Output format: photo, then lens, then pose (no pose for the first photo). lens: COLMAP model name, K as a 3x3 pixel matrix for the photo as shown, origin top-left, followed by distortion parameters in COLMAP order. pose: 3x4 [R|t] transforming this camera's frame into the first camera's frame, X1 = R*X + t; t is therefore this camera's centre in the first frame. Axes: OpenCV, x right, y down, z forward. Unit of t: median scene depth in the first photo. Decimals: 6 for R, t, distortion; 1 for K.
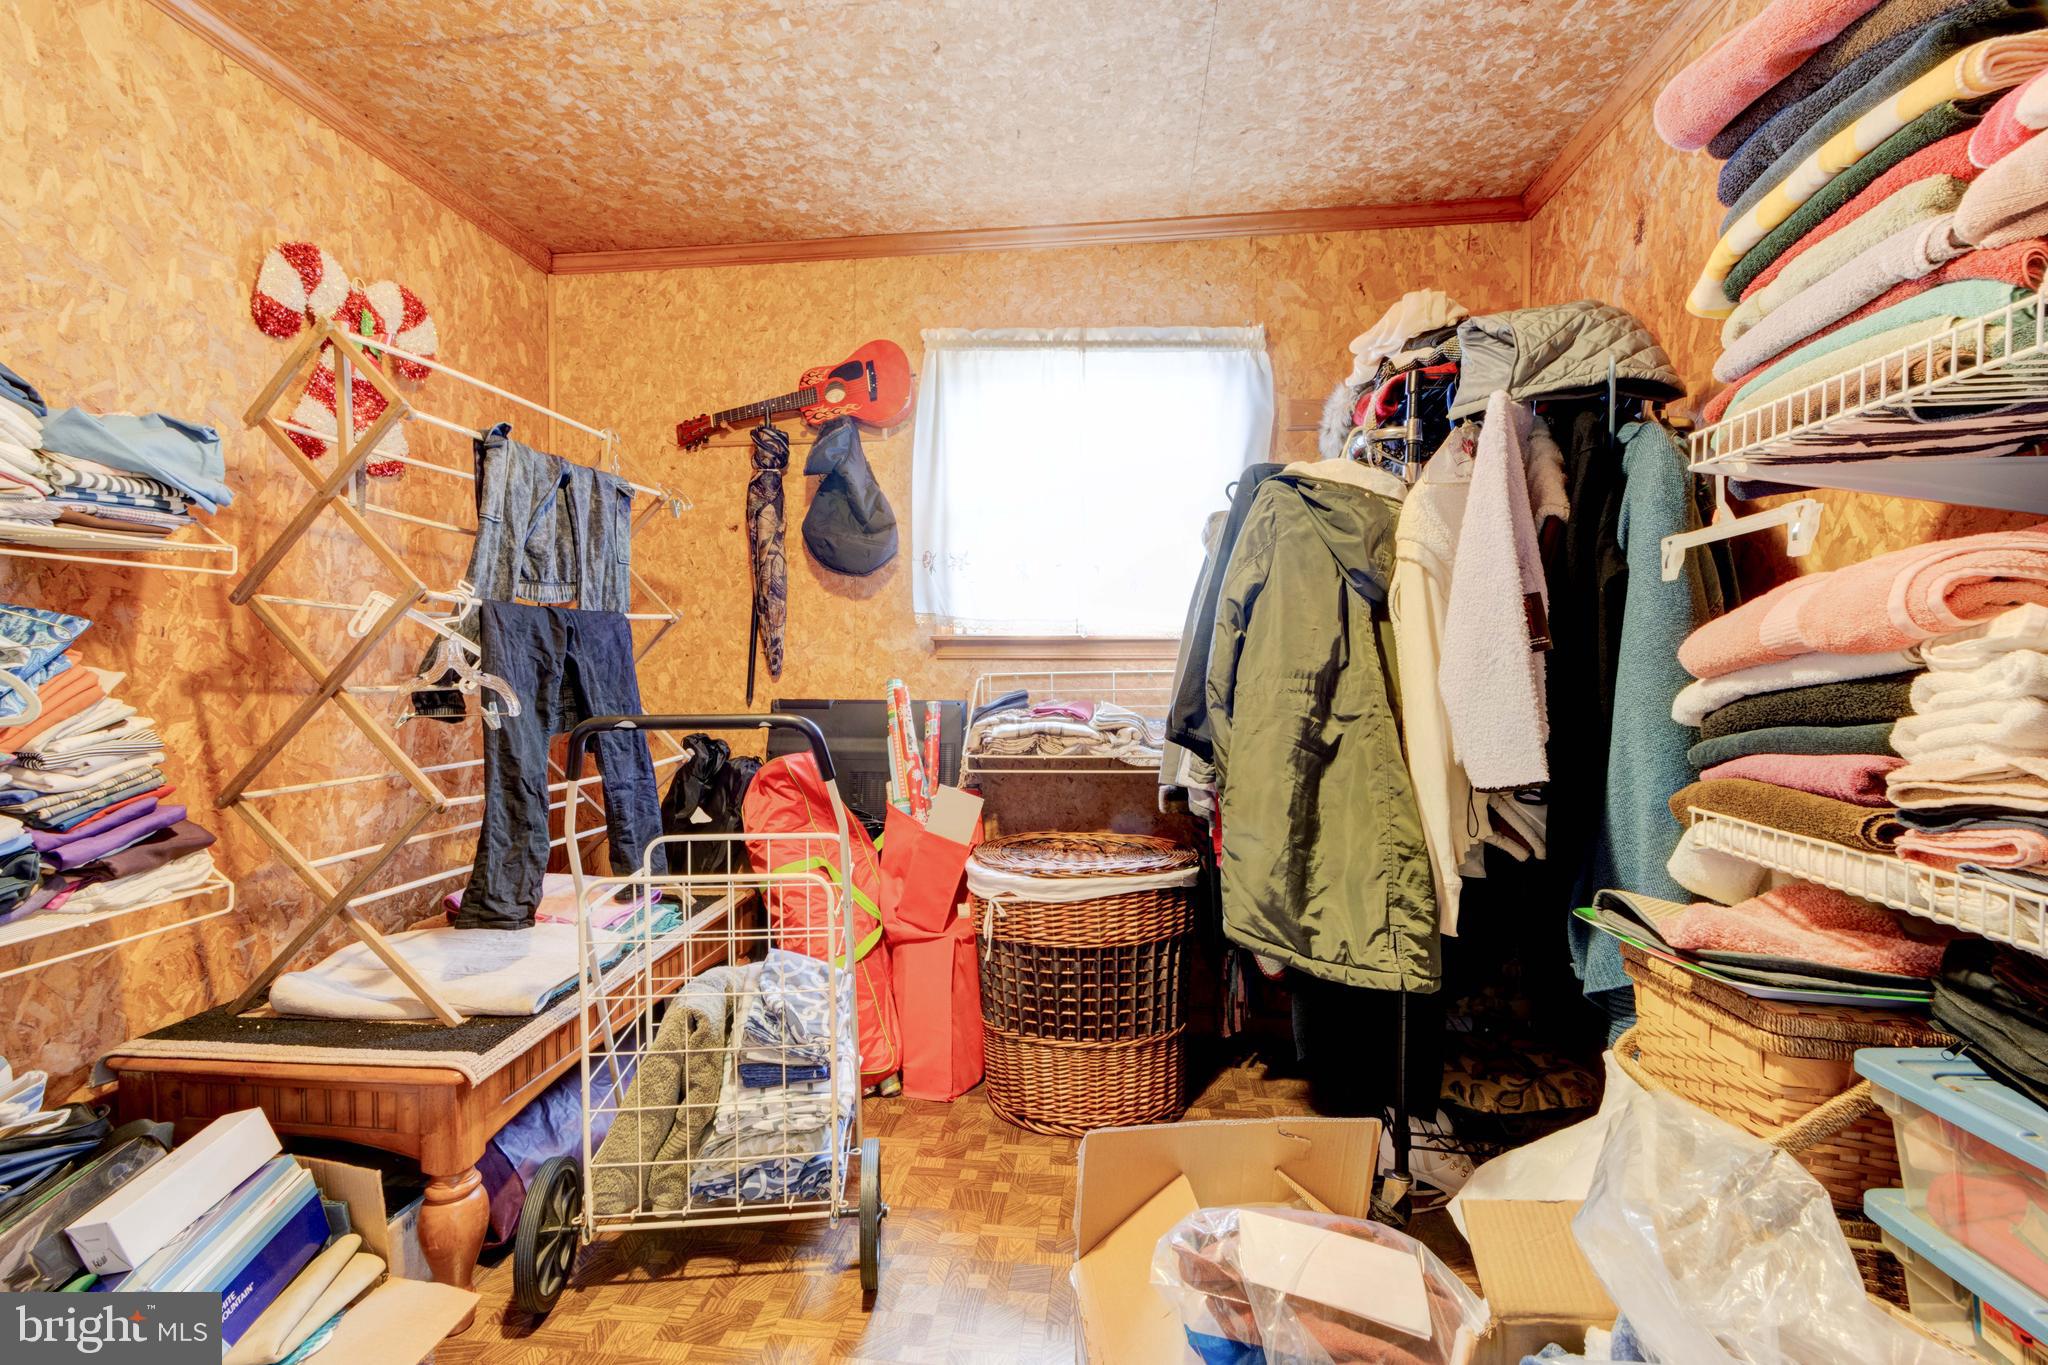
lens RADIAL K [[942.9, 0, 1021.3], [0, 942.9, 675.1], [0, 0, 1]] dist [0.010371, -0.002808]
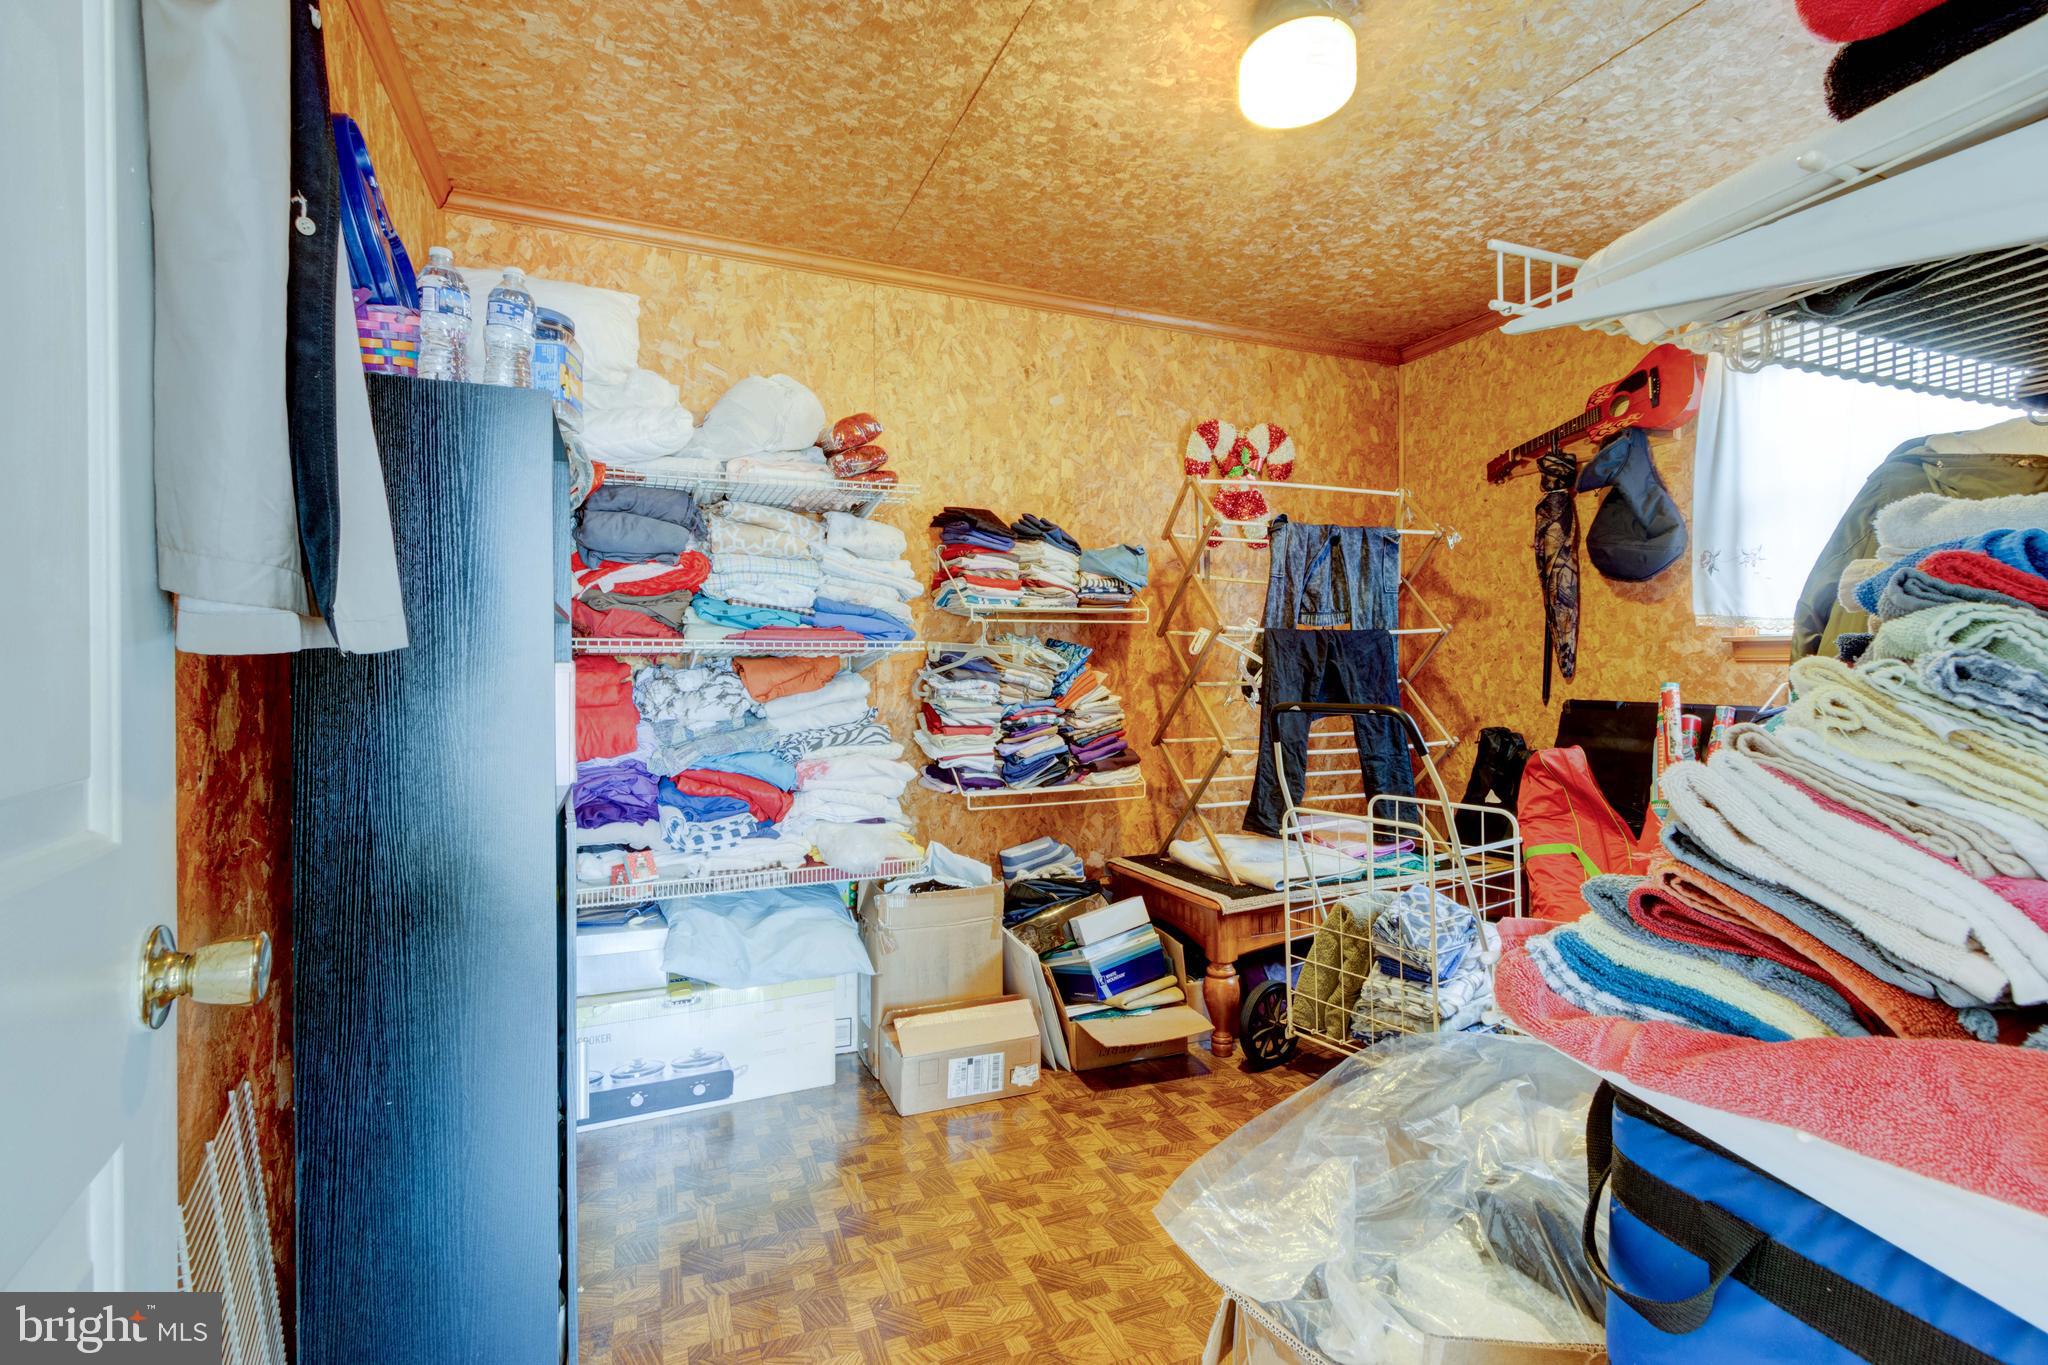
lens RADIAL K [[942.9, 0, 1017.8], [0, 942.9, 678.1], [0, 0, 1]] dist [0.010371, -0.002808]
pose [[0.493927, 0.009399, -0.869453, 0.532508], [-0.005558, 0.999955, 0.007653, -0.005591], [0.869486, 0.001053, 0.493957, -0.128722]]
